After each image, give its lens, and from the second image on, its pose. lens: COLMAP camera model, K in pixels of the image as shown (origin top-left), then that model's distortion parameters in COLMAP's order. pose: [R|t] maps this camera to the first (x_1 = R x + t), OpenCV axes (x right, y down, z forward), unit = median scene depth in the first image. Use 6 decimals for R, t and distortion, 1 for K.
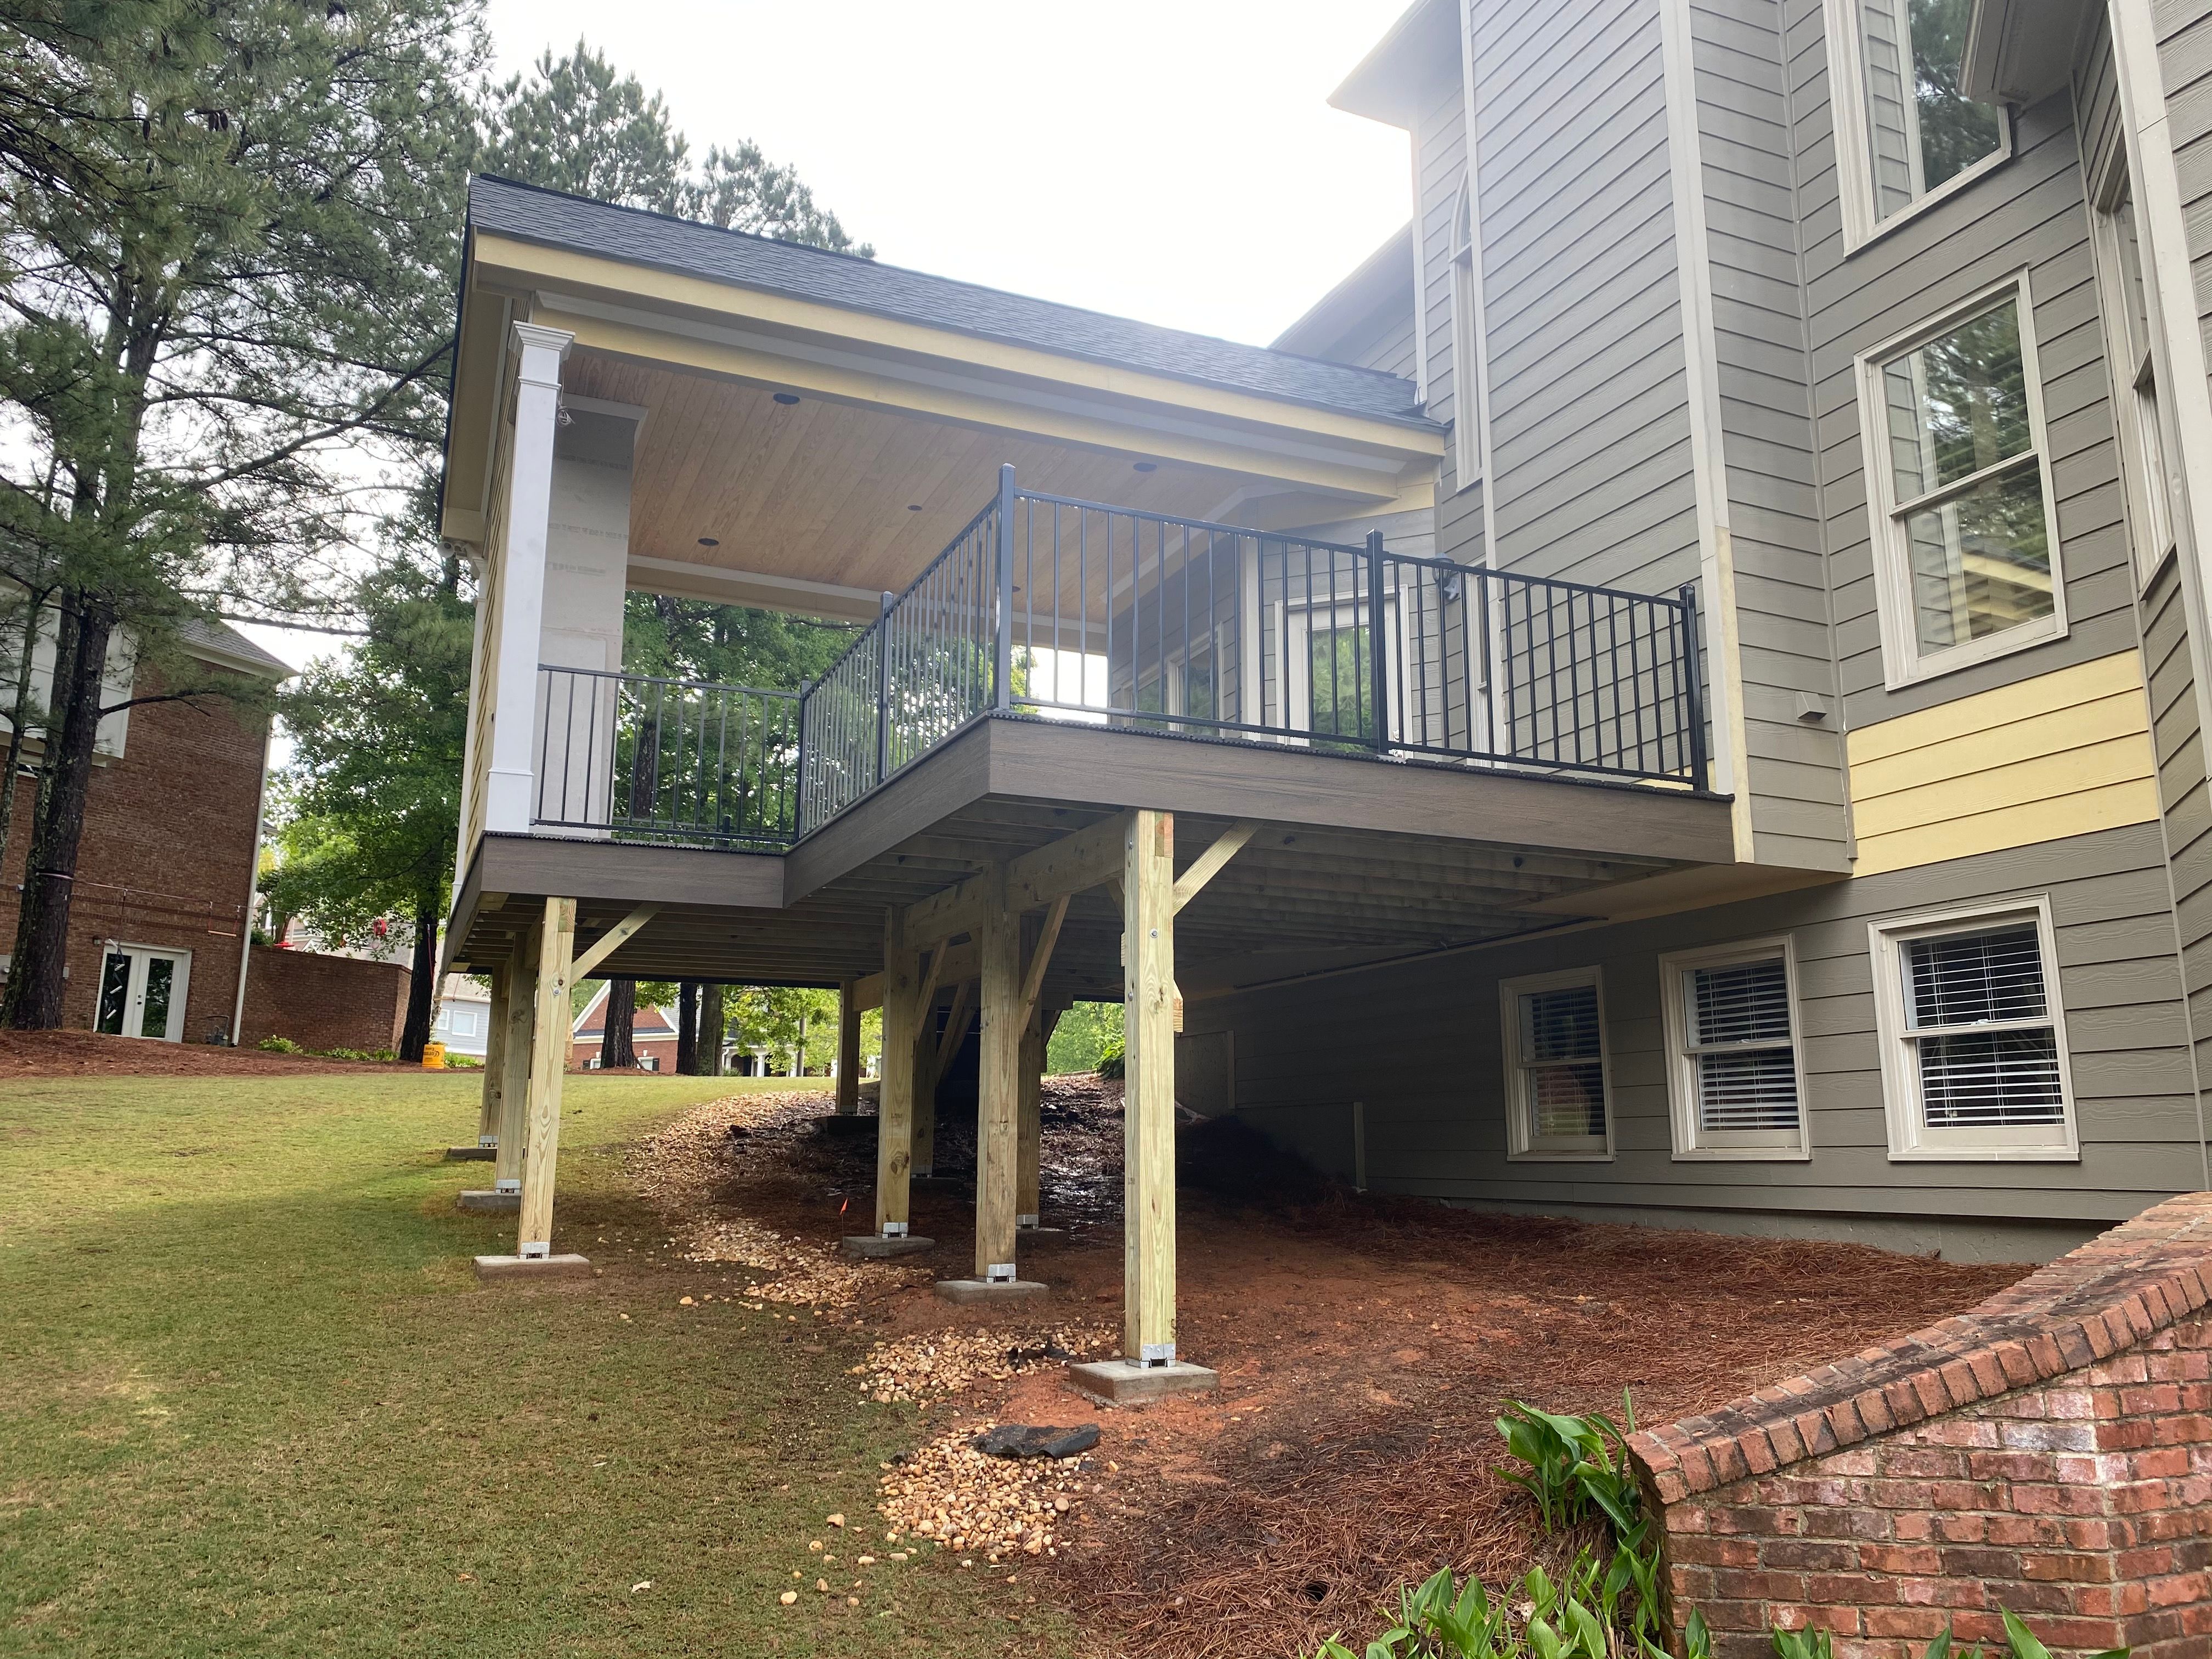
lens RADIAL K [[1670.0, 0, 1098.9], [0, 1670.0, 824.8], [0, 0, 1]] dist [0.045969, -0.031297]
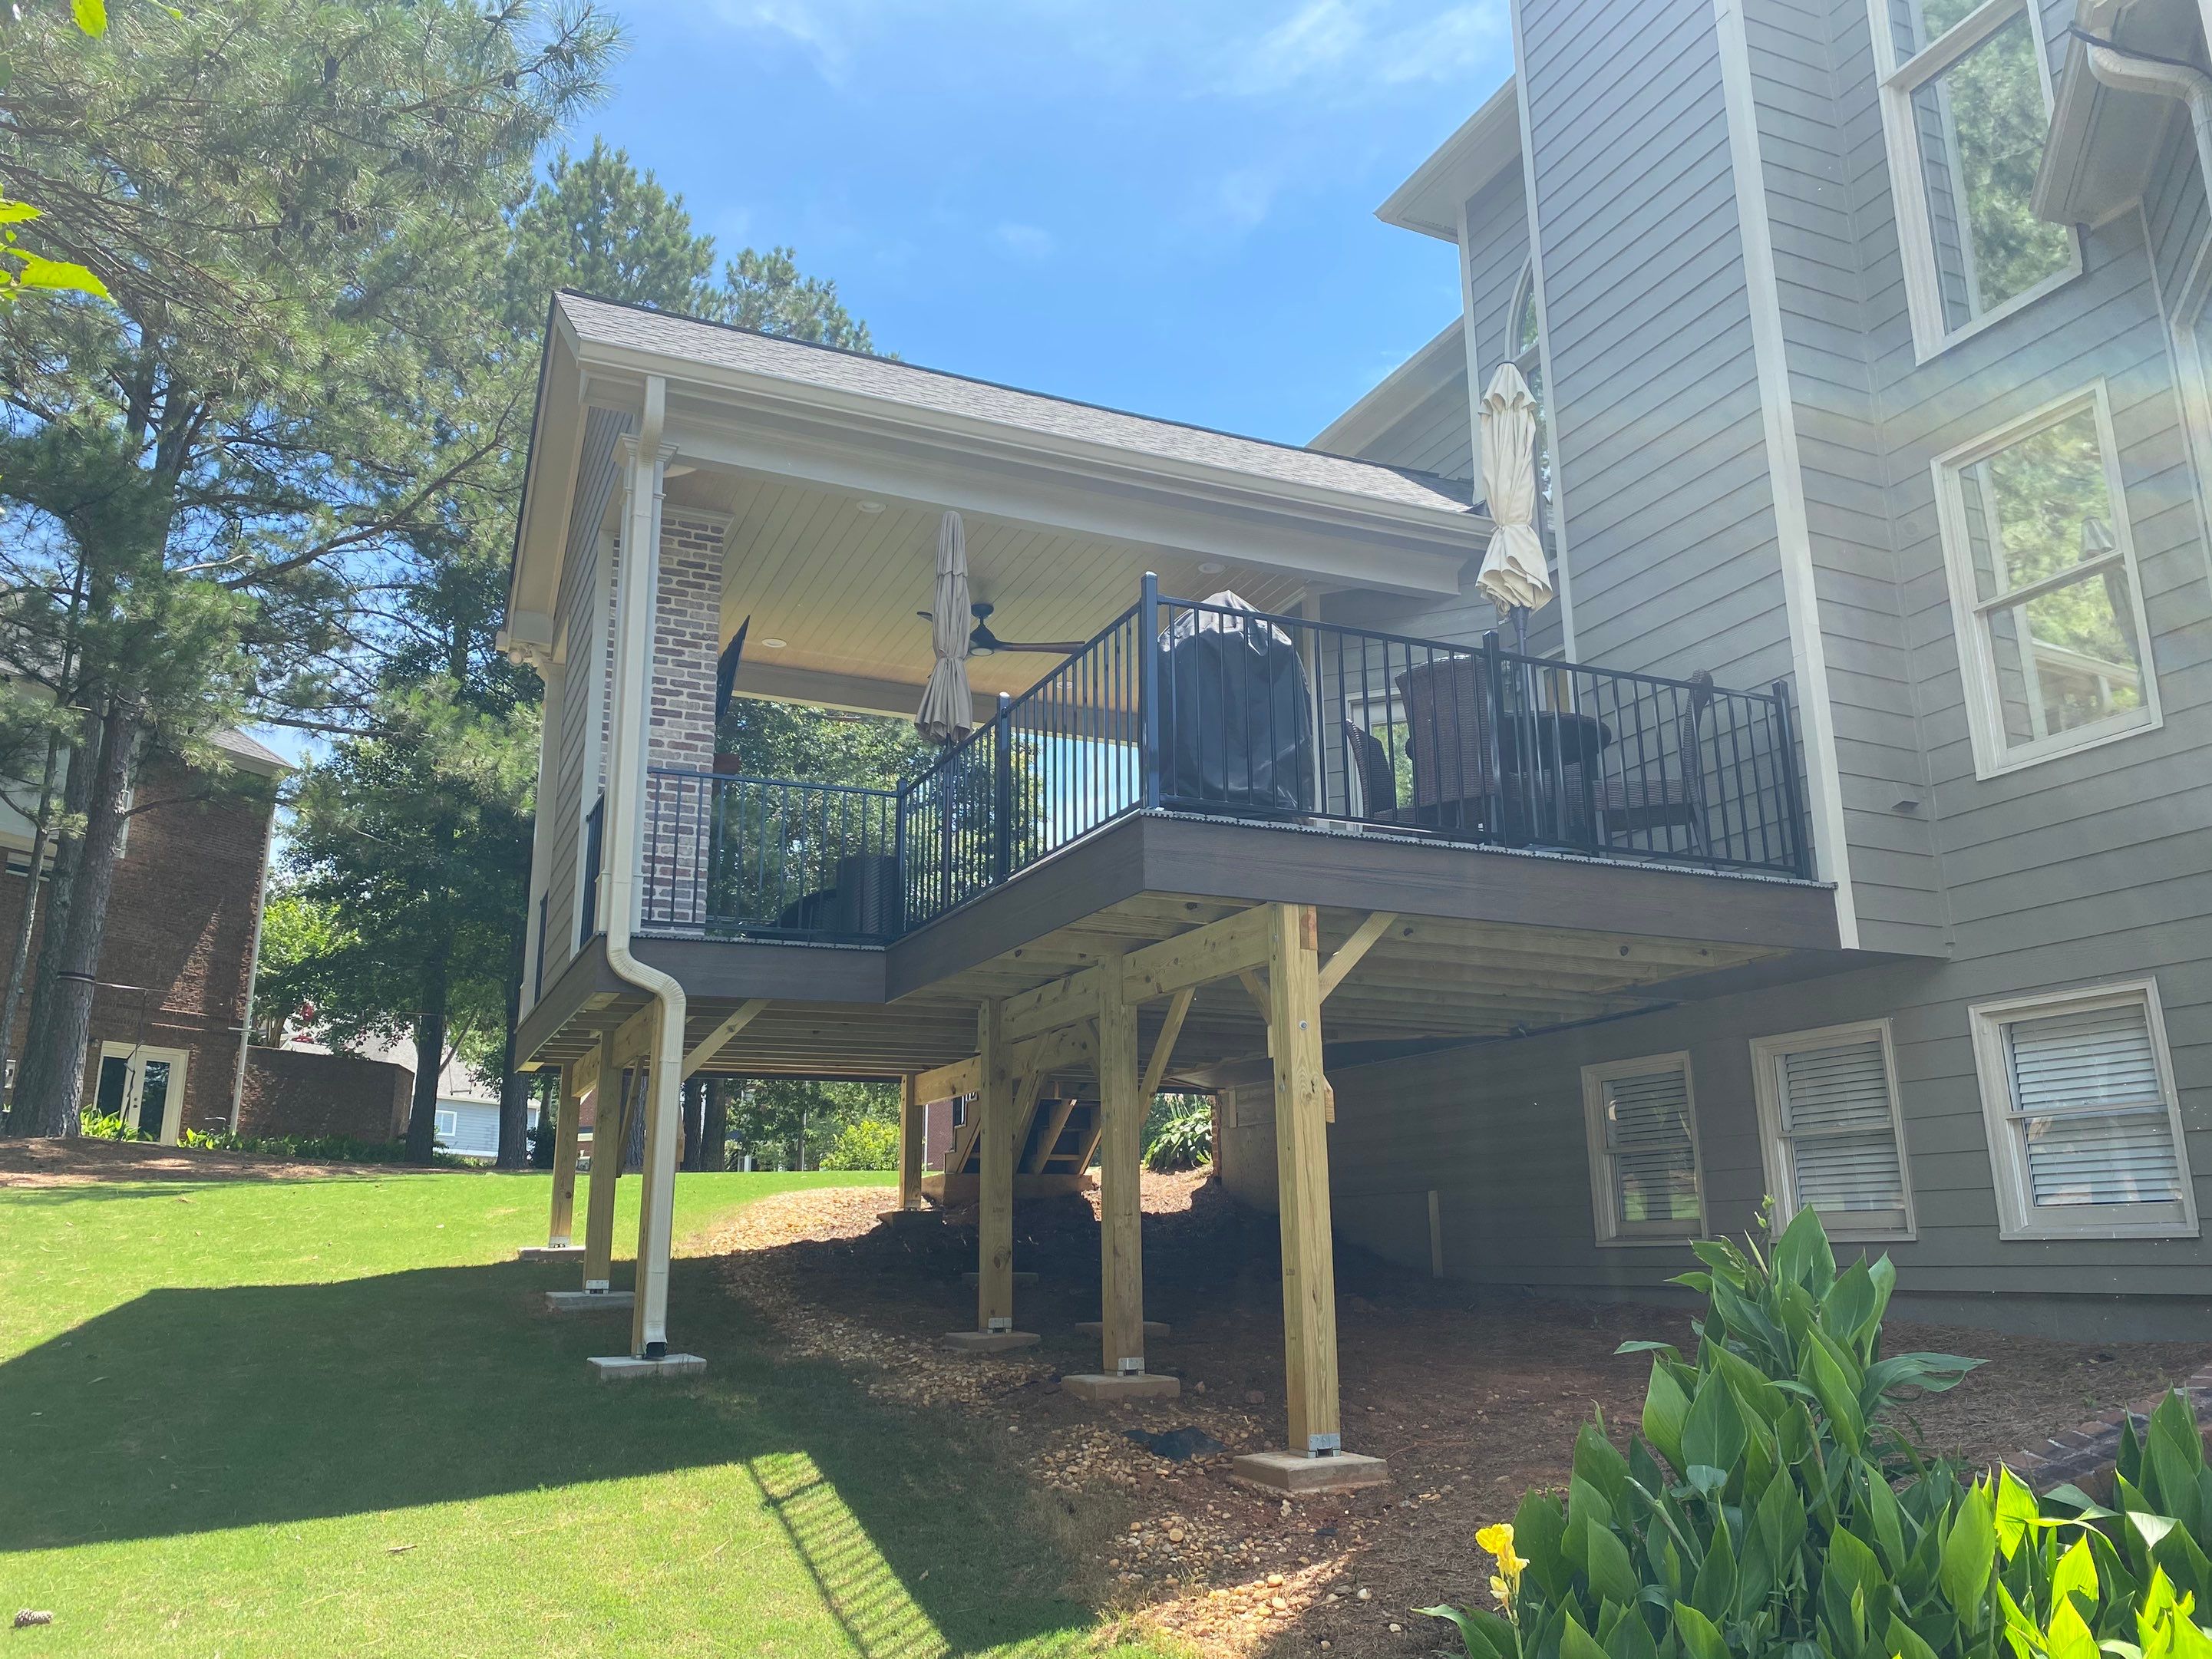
lens RADIAL K [[1681.4, 0, 1106.0], [0, 1681.4, 829.5], [0, 0, 1]] dist [0.026940, 0.001067]
pose [[0.999722, -0.010418, 0.021155, -0.078546], [0.011434, 0.998757, -0.048517, -0.004451], [-0.020623, 0.048745, 0.998598, -0.021363]]
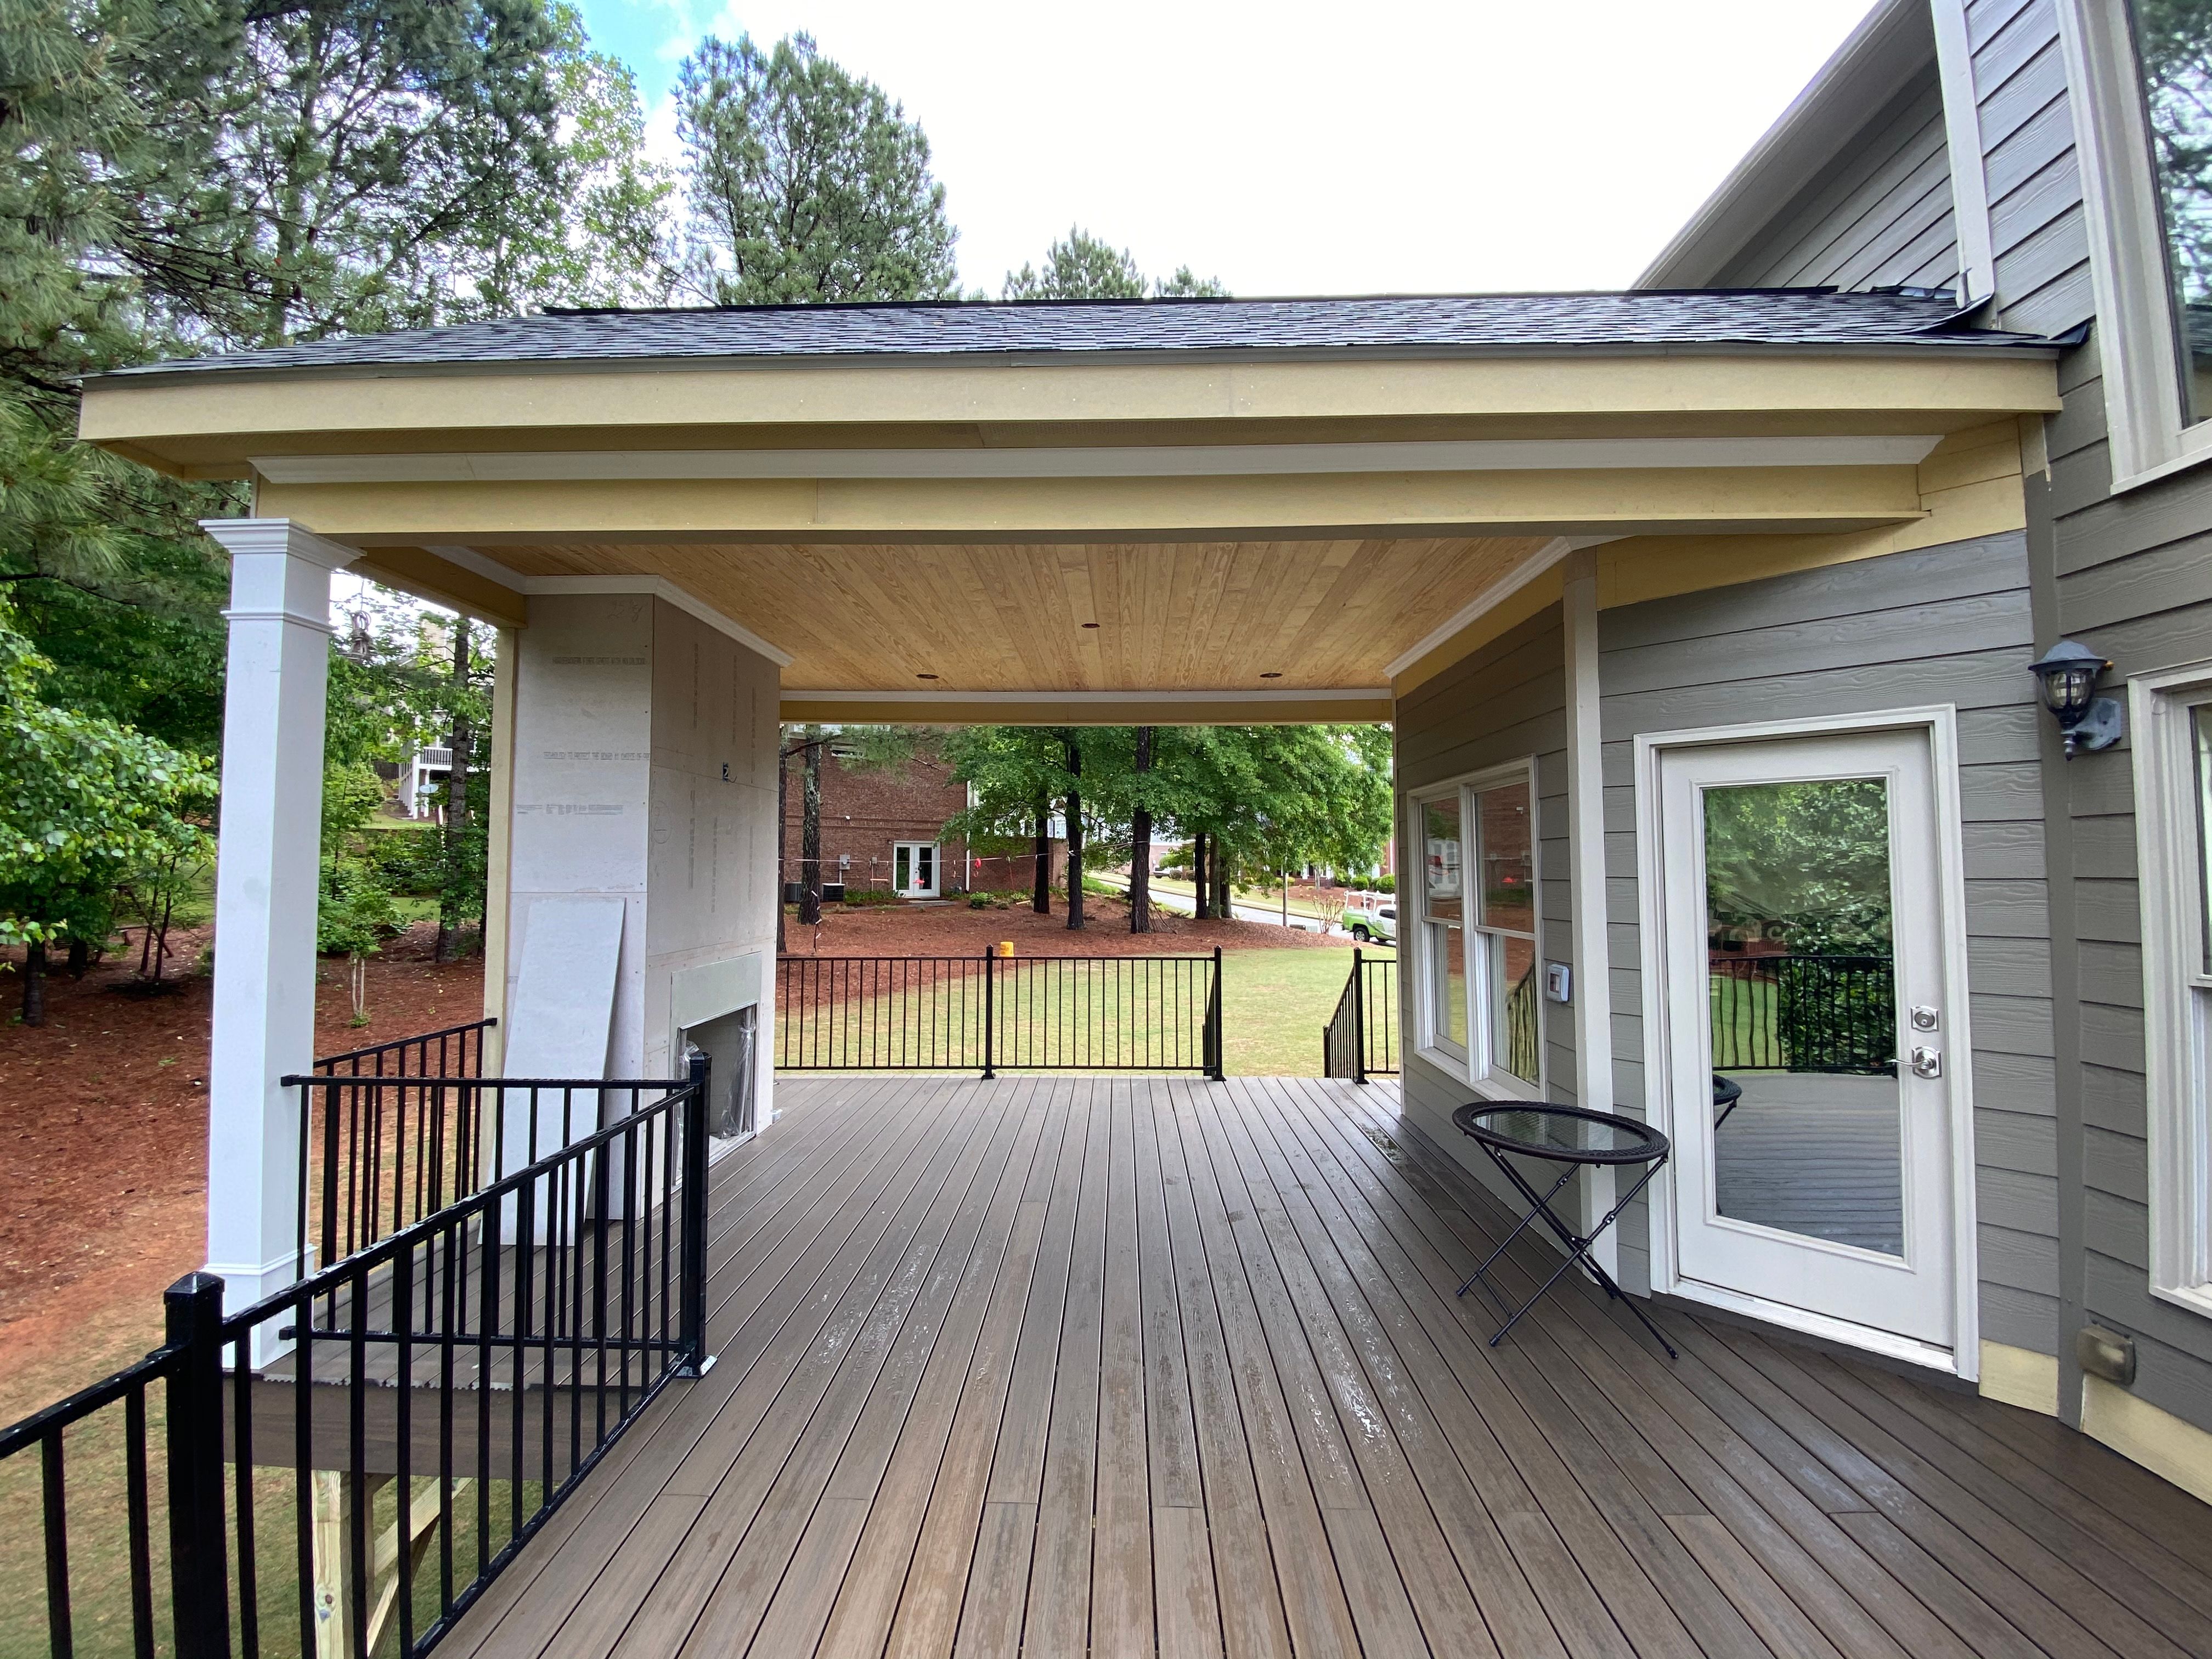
lens RADIAL K [[917.9, 0, 1104.8], [0, 917.9, 813.1], [0, 0, 1]] dist [0.001433, -0.000312]
pose [[0.909380, -0.032879, -0.414664, 0.092741], [0.087630, 0.989642, 0.113707, -0.209327], [0.406631, -0.139740, 0.902842, 0.844727]]
